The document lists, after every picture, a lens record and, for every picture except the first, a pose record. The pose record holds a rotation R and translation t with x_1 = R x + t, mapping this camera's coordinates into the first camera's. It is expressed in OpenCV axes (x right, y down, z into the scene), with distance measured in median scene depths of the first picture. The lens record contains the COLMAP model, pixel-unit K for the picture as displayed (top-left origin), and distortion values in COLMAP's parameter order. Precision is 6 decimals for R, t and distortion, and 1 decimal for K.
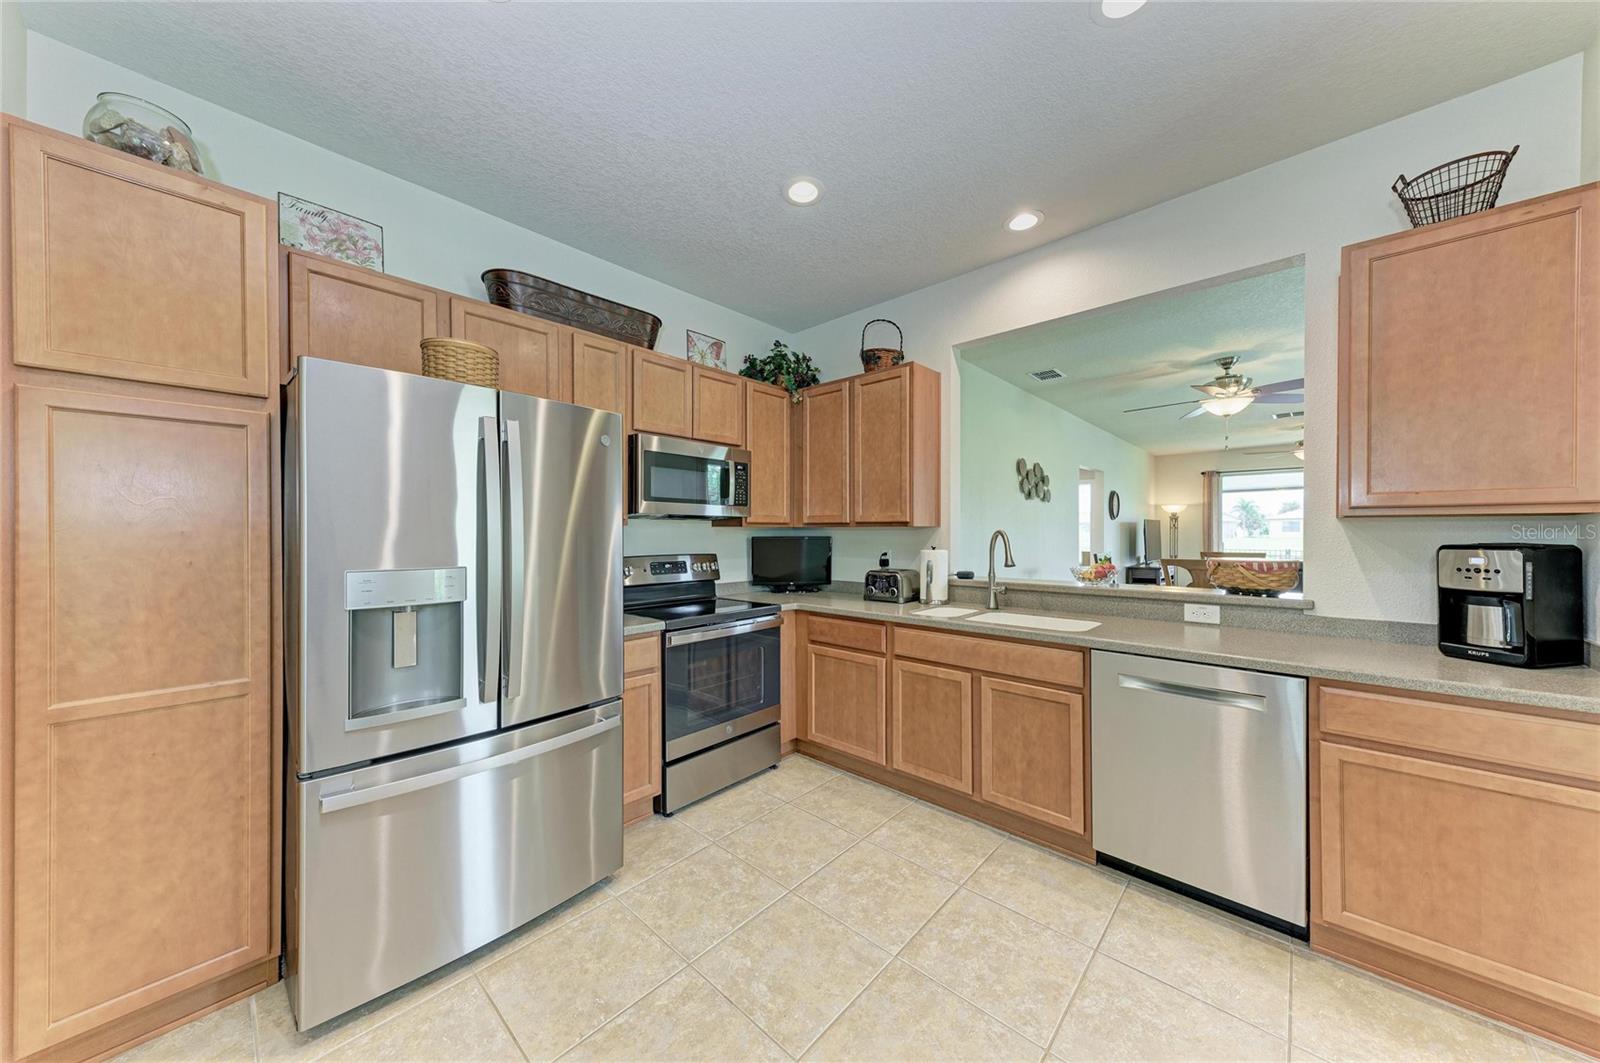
lens RADIAL K [[537.5, 0, 801.5], [0, 537.5, 533.0], [0, 0, 1]] dist [0.019816, -0.004276]
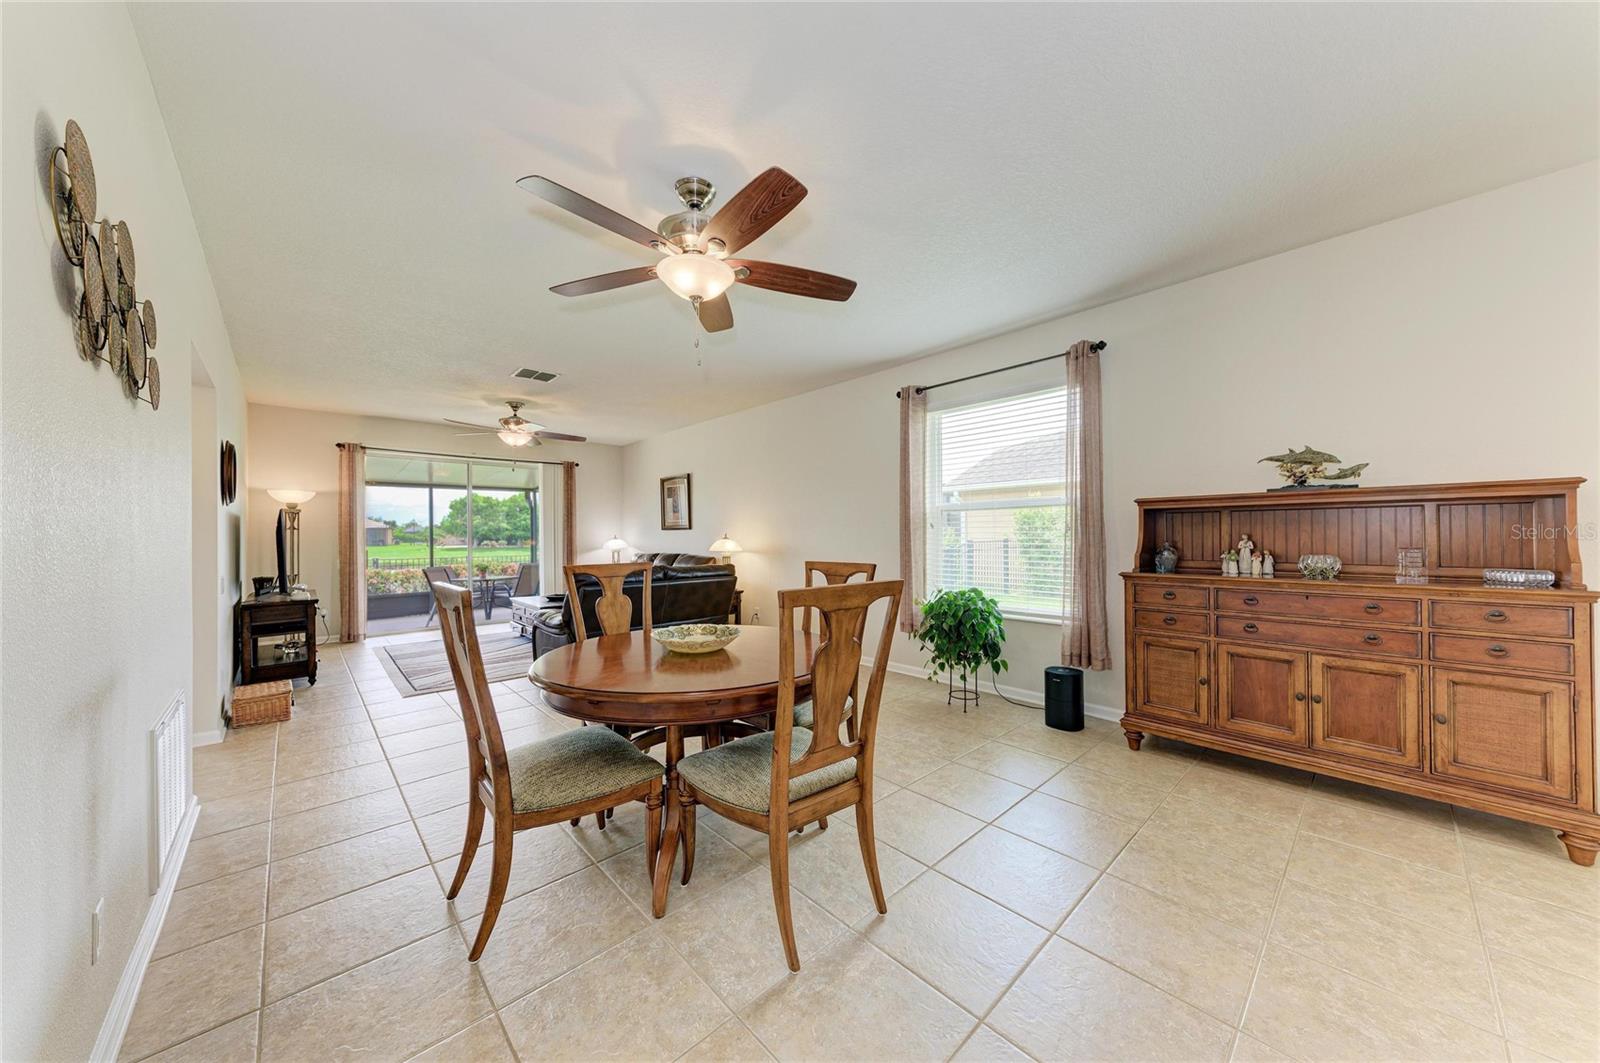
lens RADIAL K [[537.5, 0, 799.8], [0, 537.5, 533.7], [0, 0, 1]] dist [0.019816, -0.004276]
pose [[0.074294, 0.004394, 0.997227, 0.437285], [0.010094, 0.999936, -0.005158, 0.012859], [-0.997185, 0.010449, 0.074245, 1.317333]]
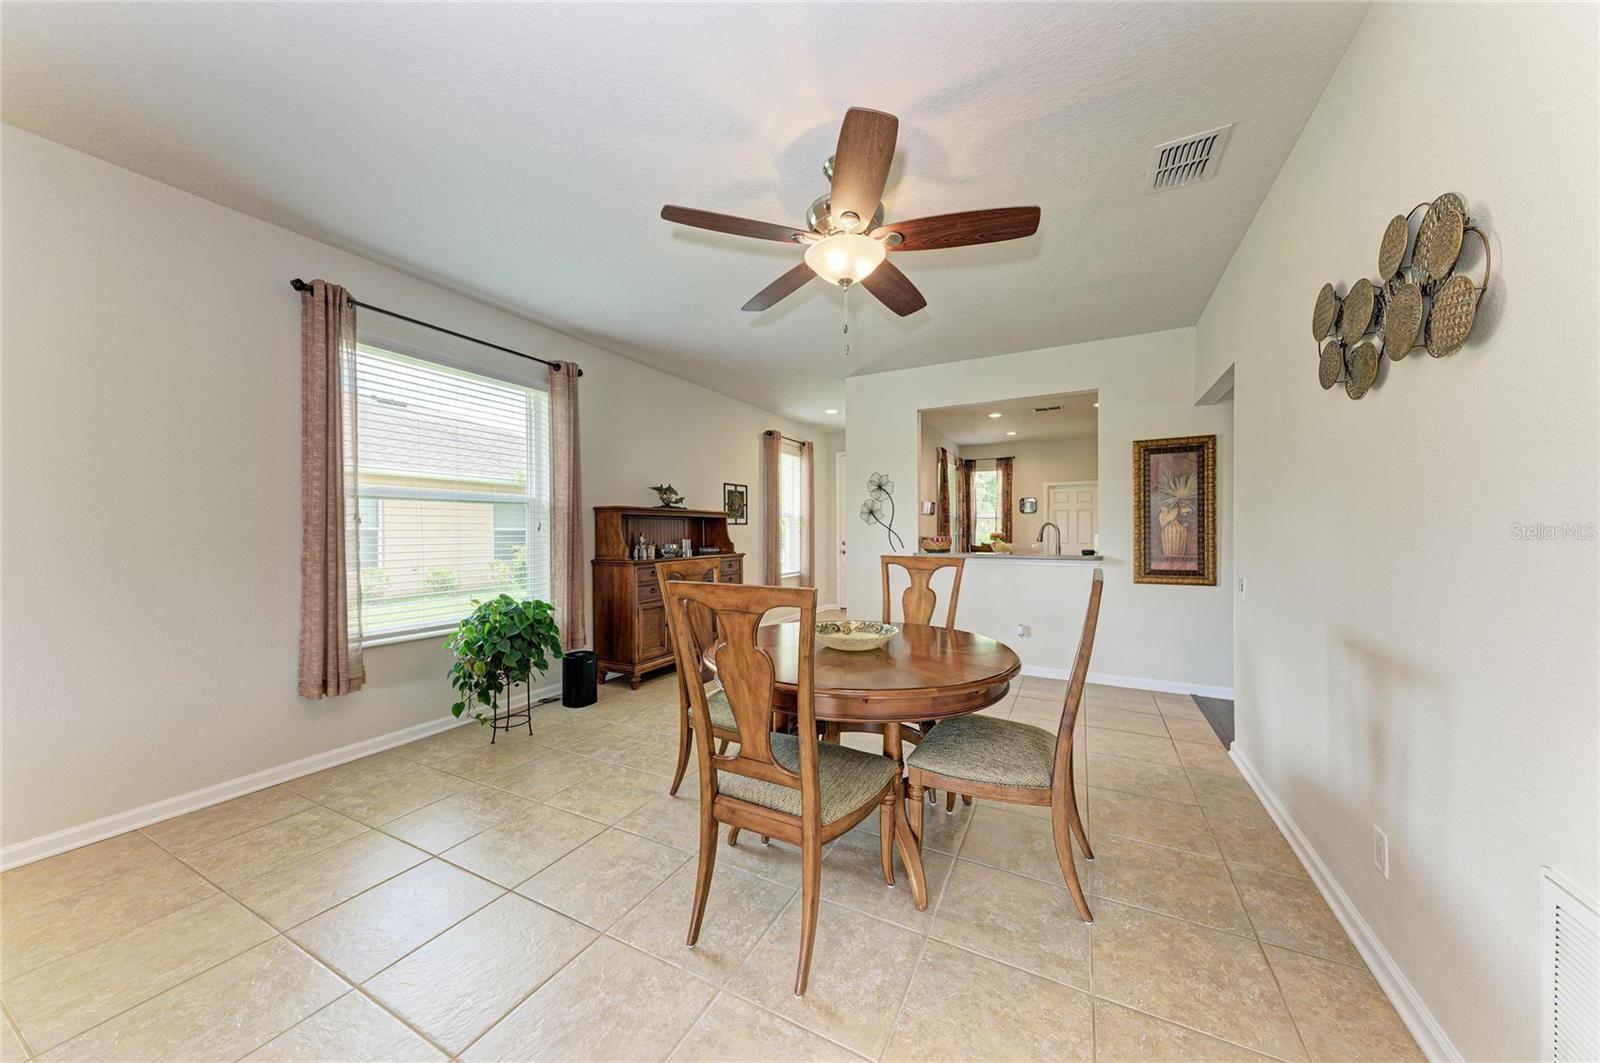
lens RADIAL K [[537.5, 0, 801.9], [0, 537.5, 534.2], [0, 0, 1]] dist [0.019816, -0.004276]
pose [[-0.964465, 0.008056, -0.264087, 1.454618], [0.005803, 0.999940, 0.009311, 0.009641], [0.264146, 0.007448, -0.964454, 2.223122]]
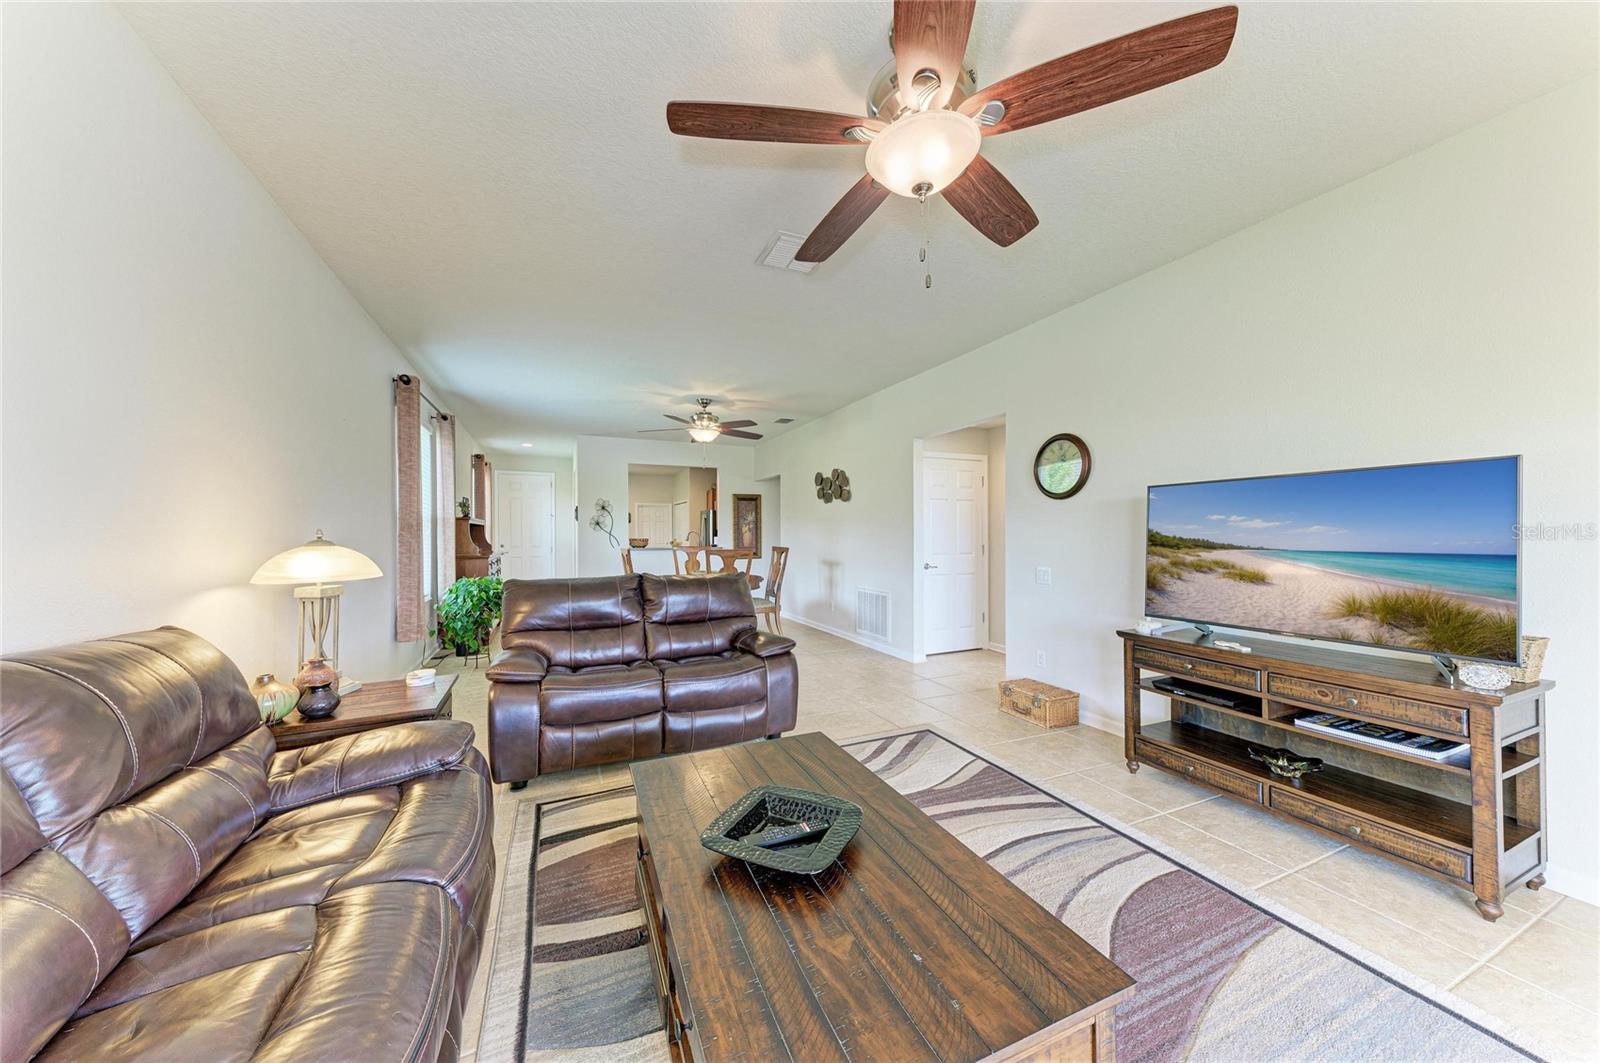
lens RADIAL K [[537.5, 0, 796.8], [0, 537.5, 535.7], [0, 0, 1]] dist [0.019816, -0.004276]
pose [[-0.390163, 0.007006, -0.920719, 2.901359], [0.002727, 0.999975, 0.006454, 0.003727], [0.920742, 0.000007, -0.390173, 2.610992]]
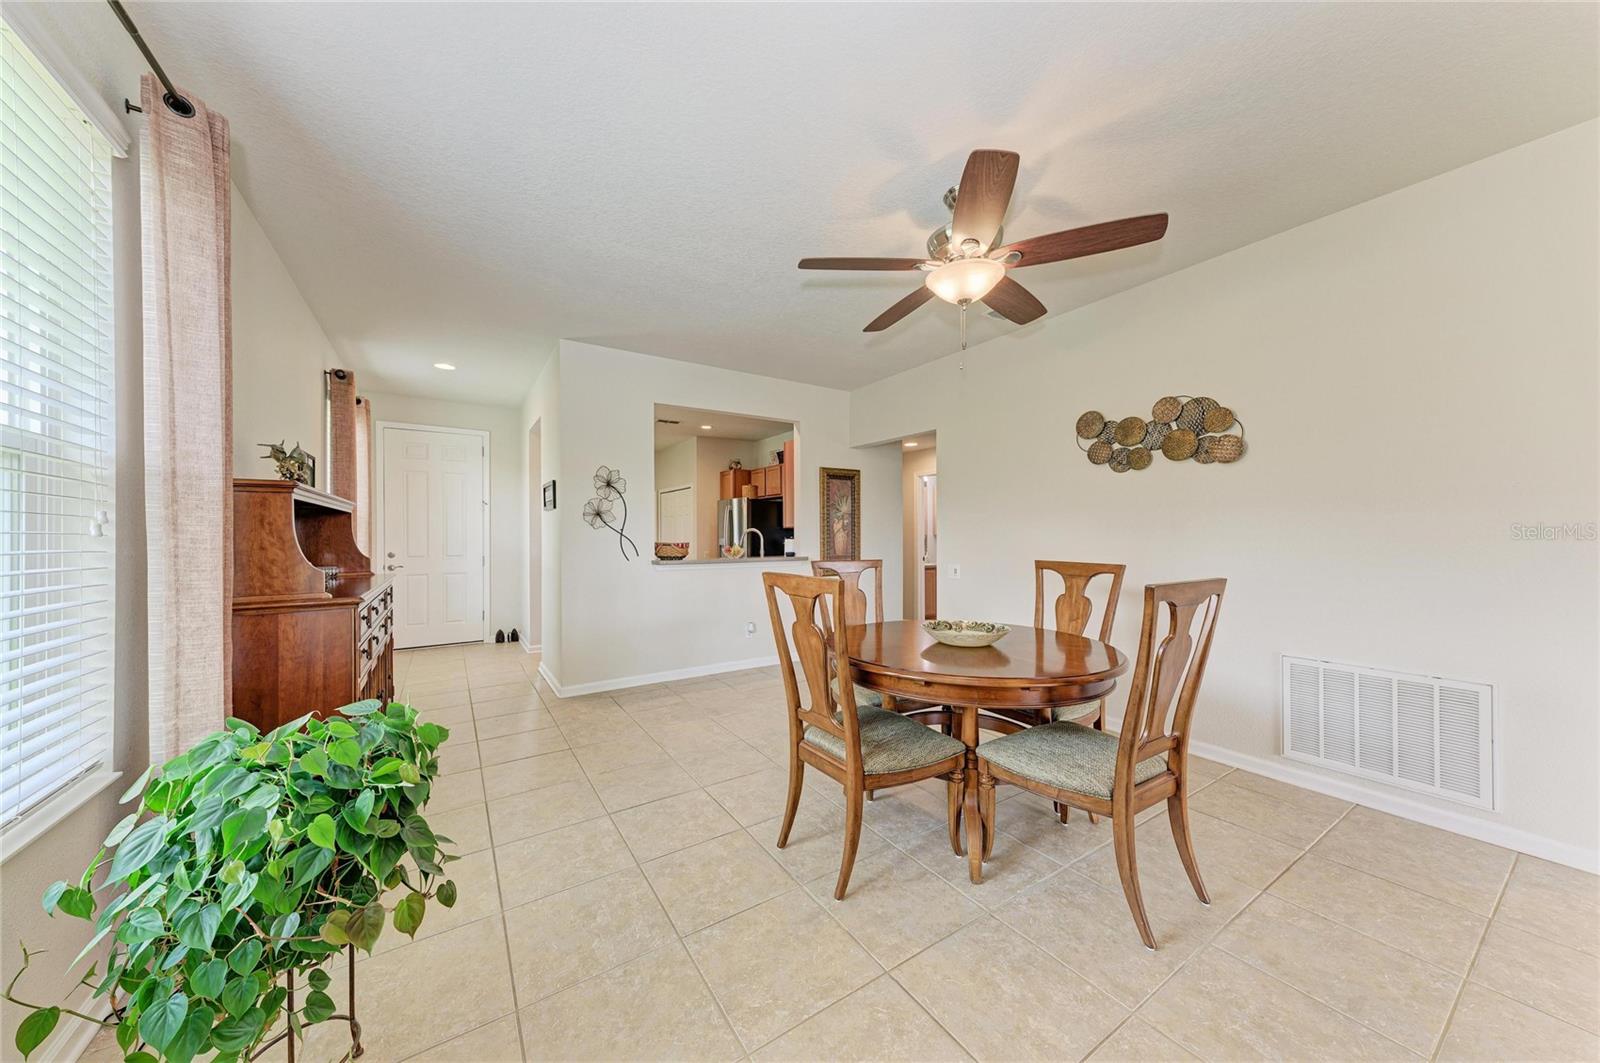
lens RADIAL K [[537.5, 0, 798.5], [0, 537.5, 533.5], [0, 0, 1]] dist [0.019816, -0.004276]
pose [[-0.243913, 0.001164, -0.969796, 2.028569], [0.002345, 0.999997, 0.000611, 0.009132], [0.969794, -0.002125, -0.243915, 1.475812]]
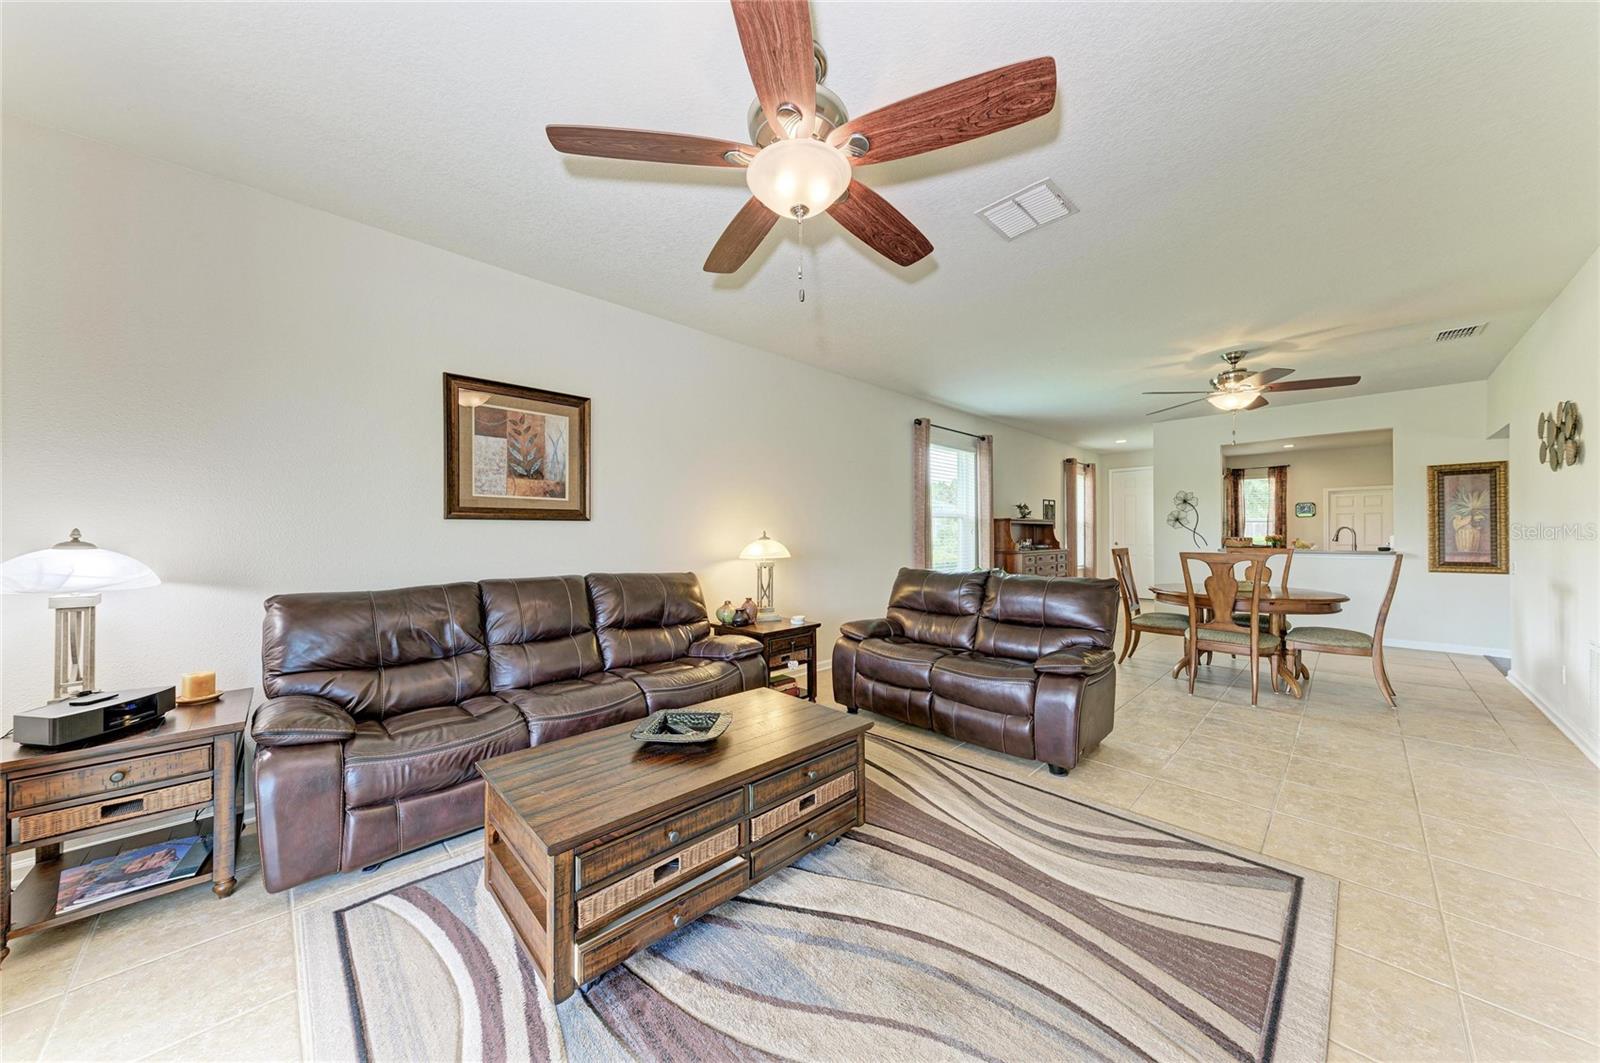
lens RADIAL K [[537.5, 0, 803.3], [0, 537.5, 533.9], [0, 0, 1]] dist [0.019816, -0.004276]
pose [[-0.998887, 0.007022, 0.046646, 2.325383], [0.007067, 0.999975, 0.000800, 0.005740], [-0.046639, 0.001128, -0.998911, 3.089187]]
